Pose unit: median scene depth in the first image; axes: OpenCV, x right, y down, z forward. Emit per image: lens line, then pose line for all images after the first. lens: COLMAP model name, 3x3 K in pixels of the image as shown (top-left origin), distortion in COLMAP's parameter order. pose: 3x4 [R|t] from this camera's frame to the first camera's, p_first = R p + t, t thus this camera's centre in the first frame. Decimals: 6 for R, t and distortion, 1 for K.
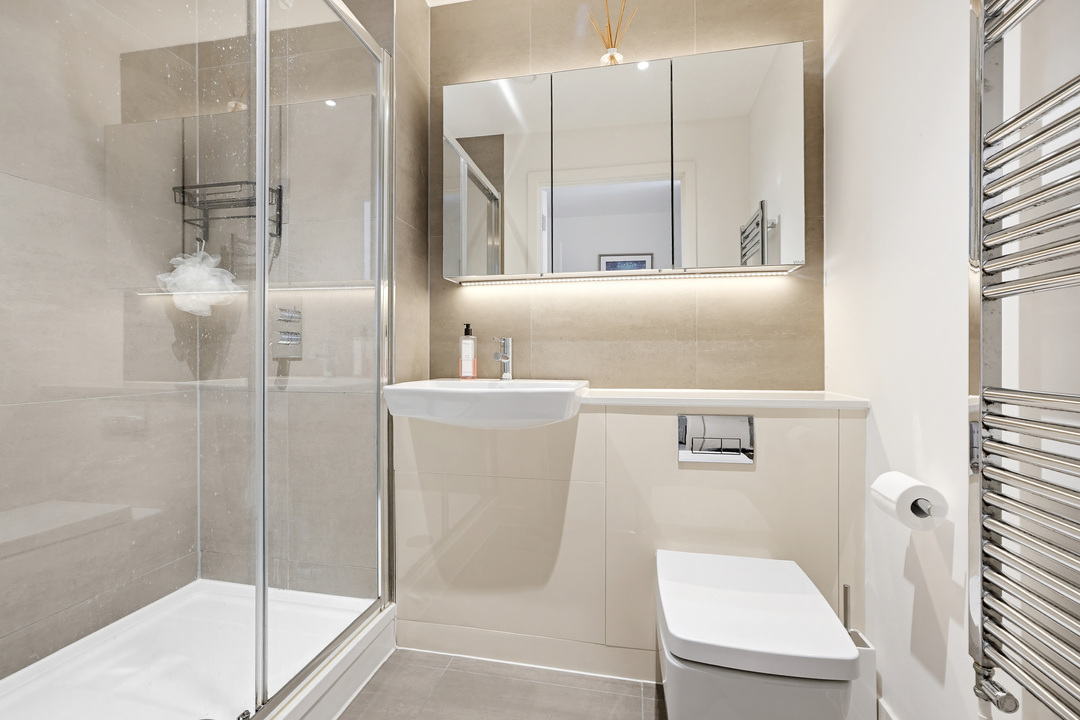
lens RADIAL K [[486.6, 0, 535.0], [0, 486.6, 359.5], [0, 0, 1]] dist [-0.001115, 0.000218]
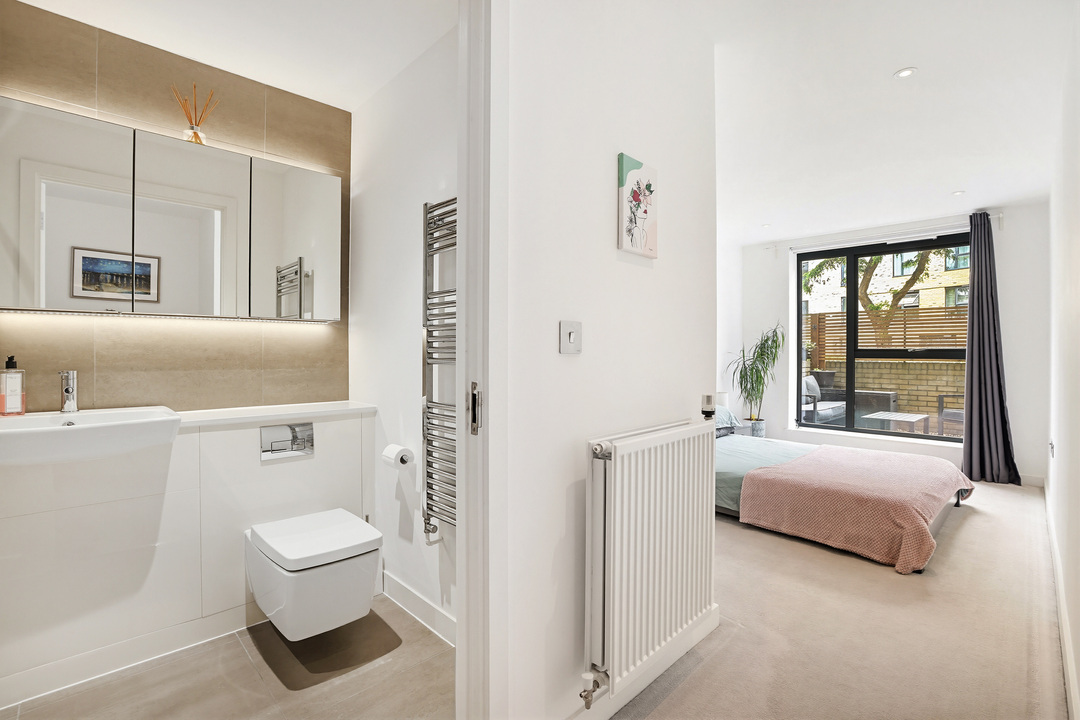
lens RADIAL K [[505.0, 0, 544.7], [0, 505.0, 353.4], [0, 0, 1]] dist [-0.016563, 0.000600]
pose [[0.561315, 0.000035, 0.827602, -0.441271], [-0.001508, 0.999998, 0.000980, -0.101659], [-0.827601, -0.001798, 0.561315, -0.476120]]
